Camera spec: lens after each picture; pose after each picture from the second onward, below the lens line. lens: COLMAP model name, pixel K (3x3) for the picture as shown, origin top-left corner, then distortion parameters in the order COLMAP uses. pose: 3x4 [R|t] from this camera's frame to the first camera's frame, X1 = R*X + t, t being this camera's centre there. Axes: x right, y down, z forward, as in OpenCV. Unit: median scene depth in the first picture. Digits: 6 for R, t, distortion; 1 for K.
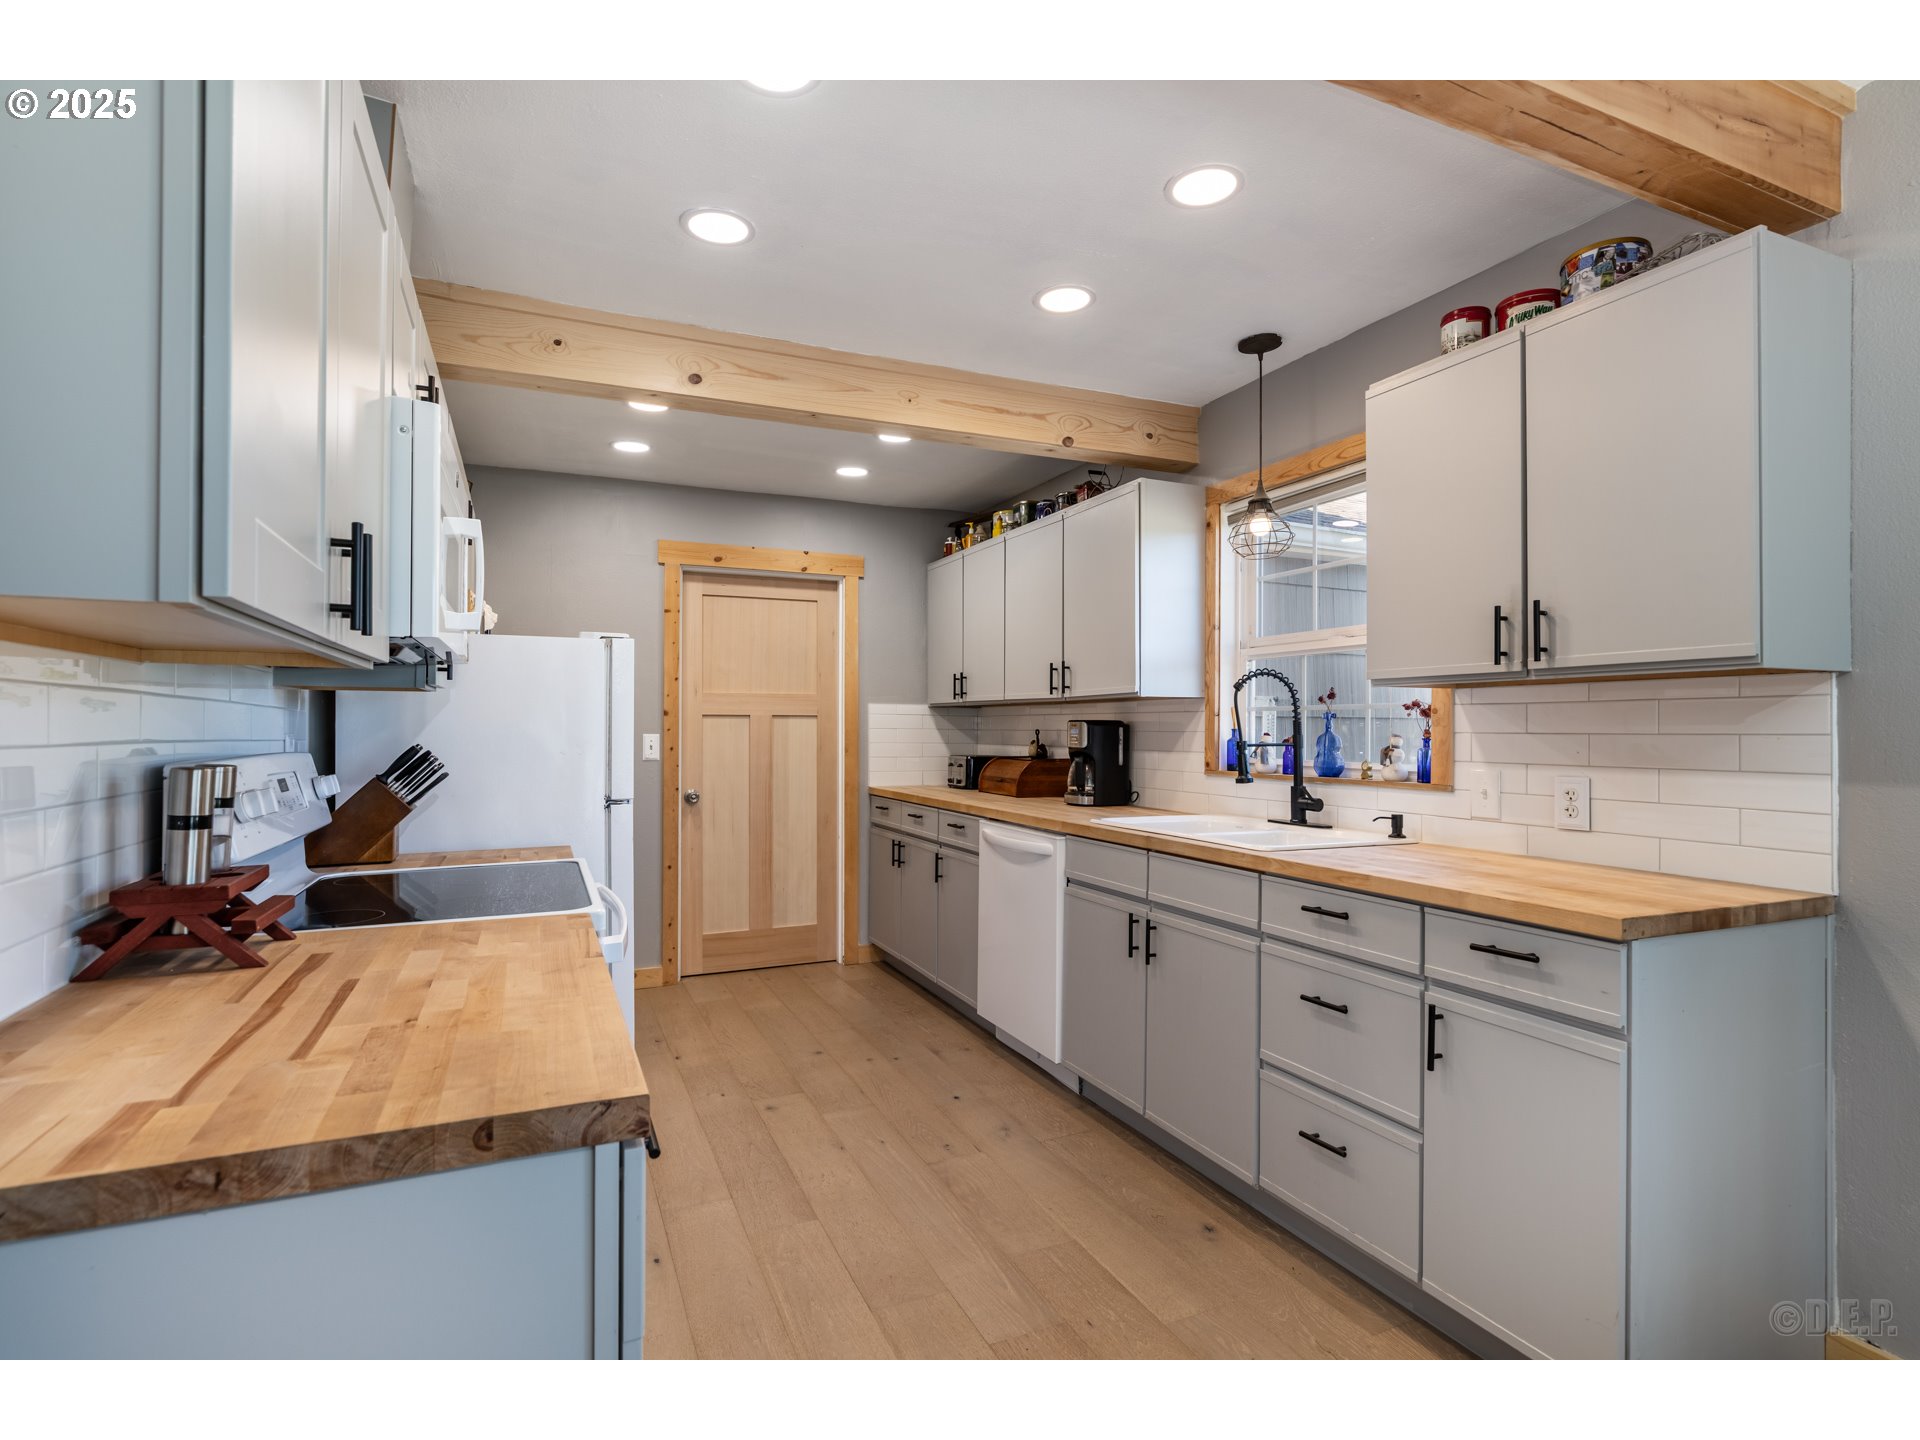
lens RADIAL K [[945.5, 0, 972.9], [0, 945.5, 721.7], [0, 0, 1]] dist [-0.000511, -0.000721]
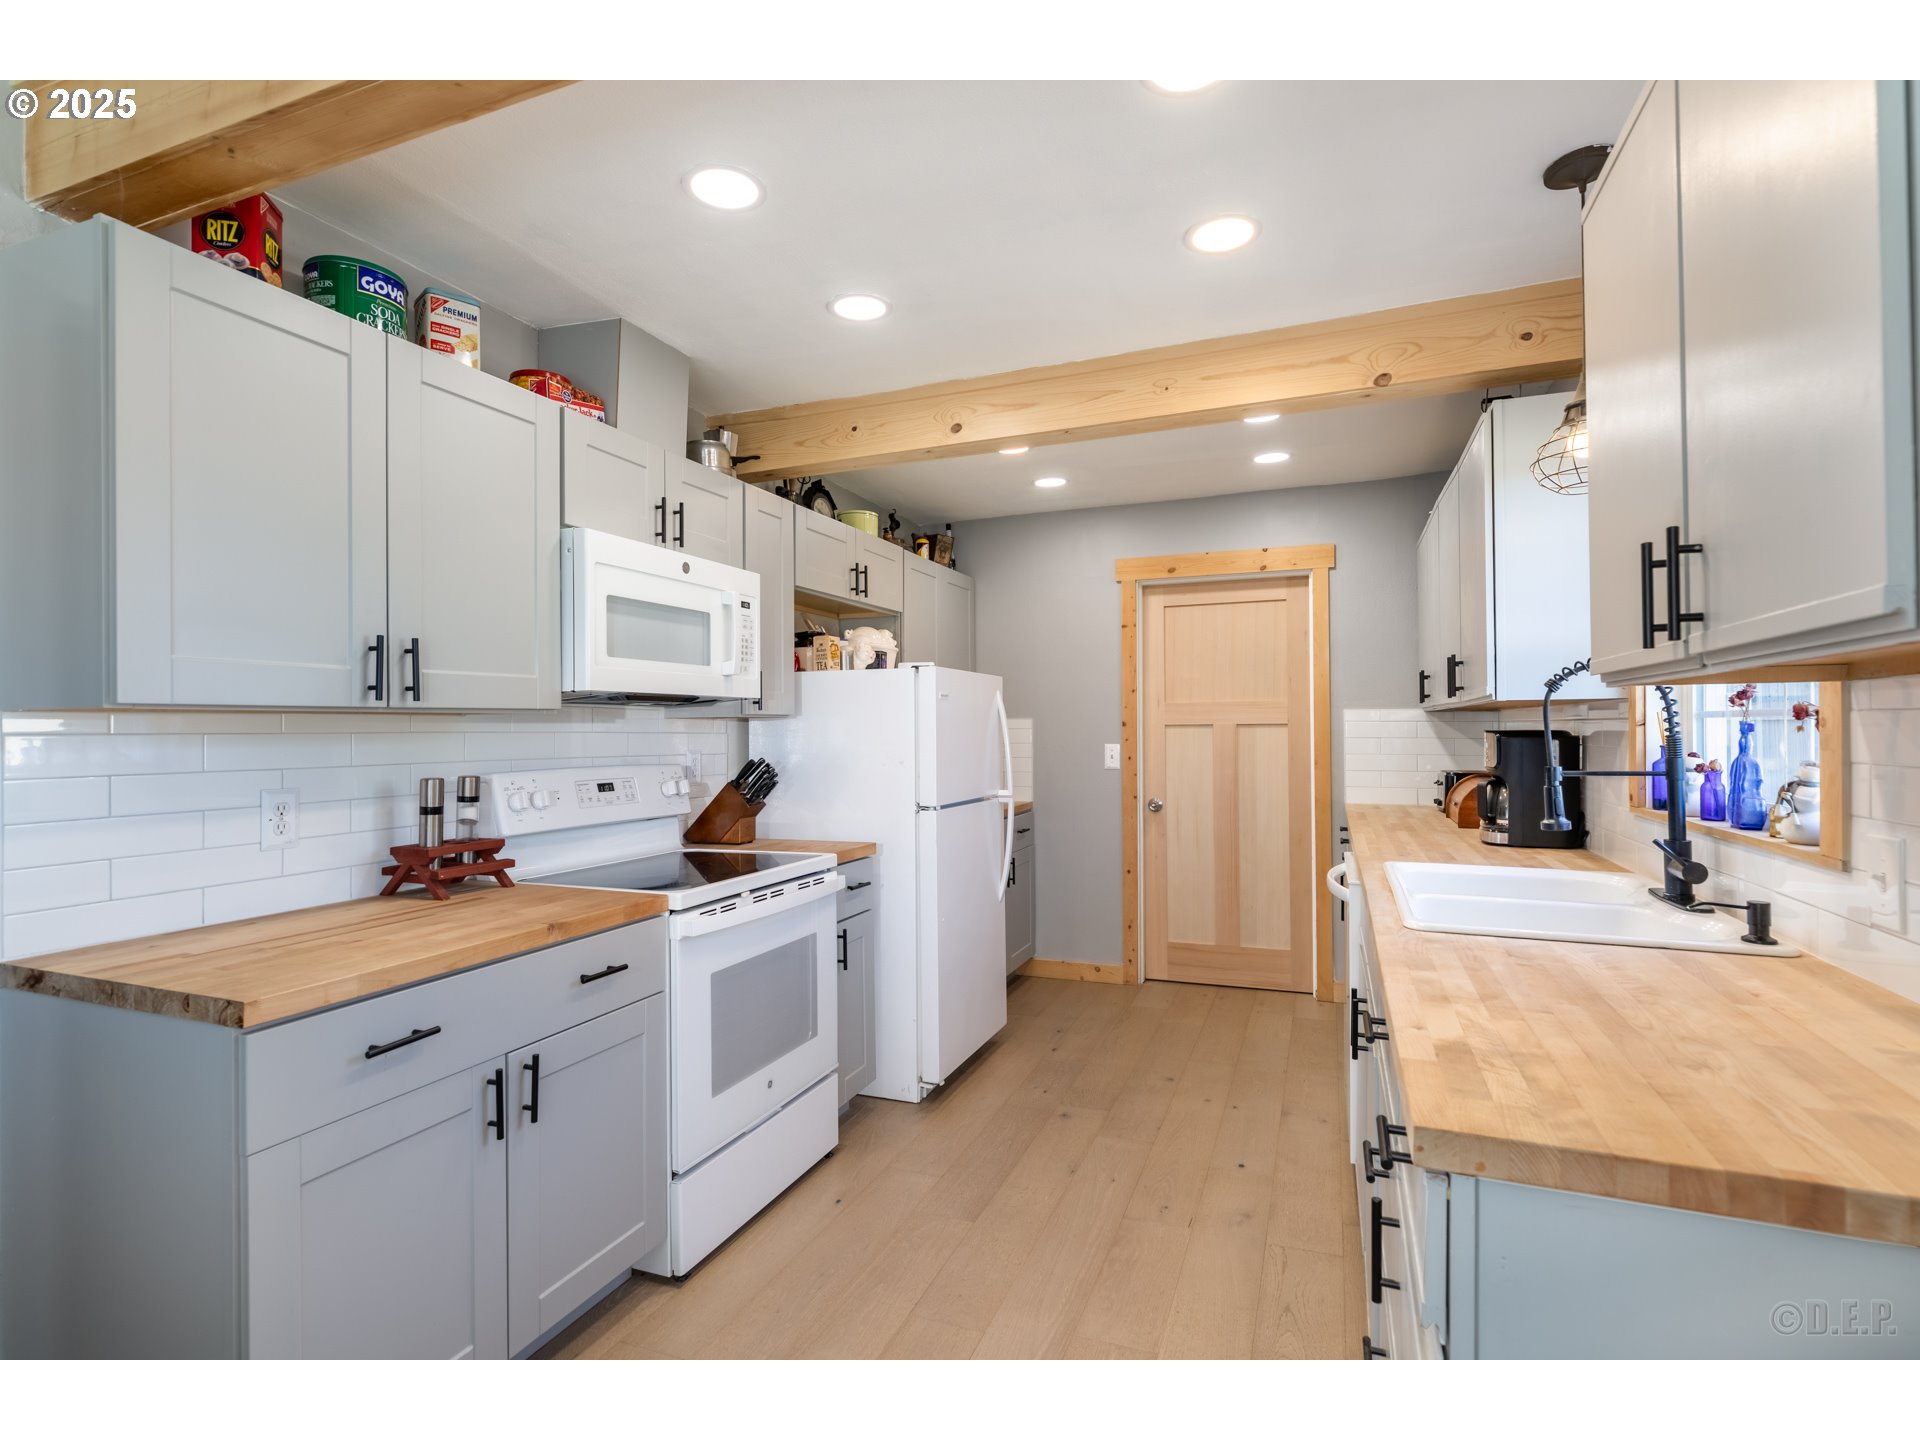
lens RADIAL K [[945.5, 0, 969.5], [0, 945.5, 721.8], [0, 0, 1]] dist [-0.000511, -0.000721]
pose [[0.693334, -0.012641, -0.720505, 0.344785], [0.013599, 0.999898, -0.004456, -0.010286], [0.720488, -0.006709, 0.693435, 0.165521]]
